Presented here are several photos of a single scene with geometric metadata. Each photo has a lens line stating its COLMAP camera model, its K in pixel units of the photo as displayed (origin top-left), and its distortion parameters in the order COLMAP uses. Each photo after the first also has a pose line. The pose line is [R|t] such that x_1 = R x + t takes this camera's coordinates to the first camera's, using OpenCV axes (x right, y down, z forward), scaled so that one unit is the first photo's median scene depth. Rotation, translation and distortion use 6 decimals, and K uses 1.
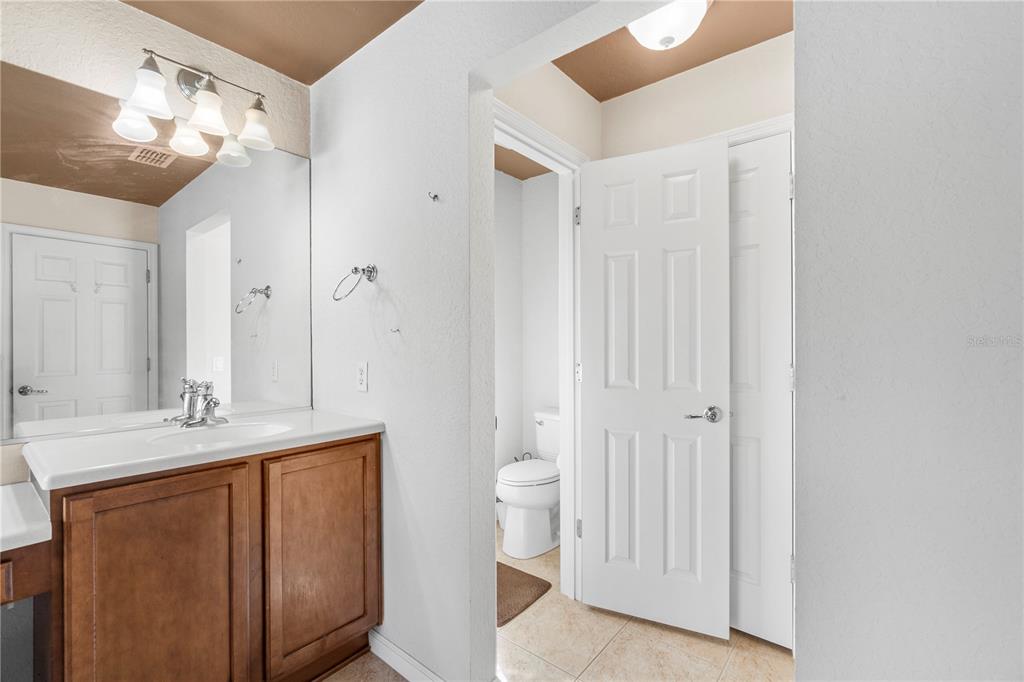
lens RADIAL K [[443.8, 0, 510.8], [0, 443.8, 344.6], [0, 0, 1]] dist [-0.008283, 0.000530]
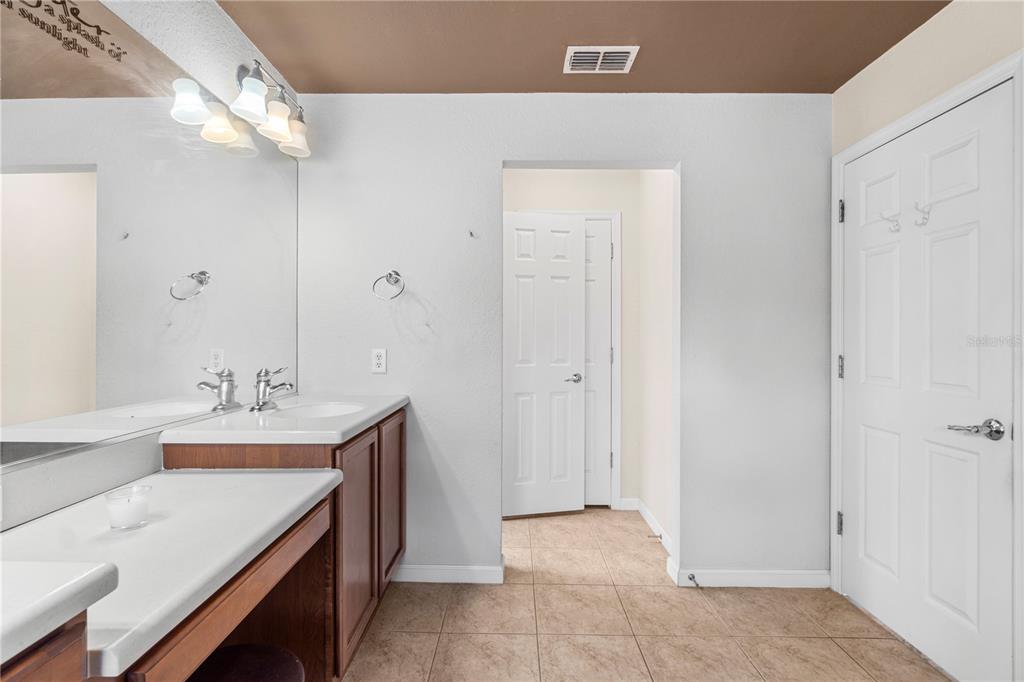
lens RADIAL K [[479.3, 0, 514.0], [0, 479.3, 338.8], [0, 0, 1]] dist [-0.001183, -0.000396]
pose [[0.775031, 0.003790, 0.631912, -0.891908], [-0.005712, 0.999983, 0.001008, 0.006841], [-0.631898, -0.004391, 0.775039, -0.258823]]
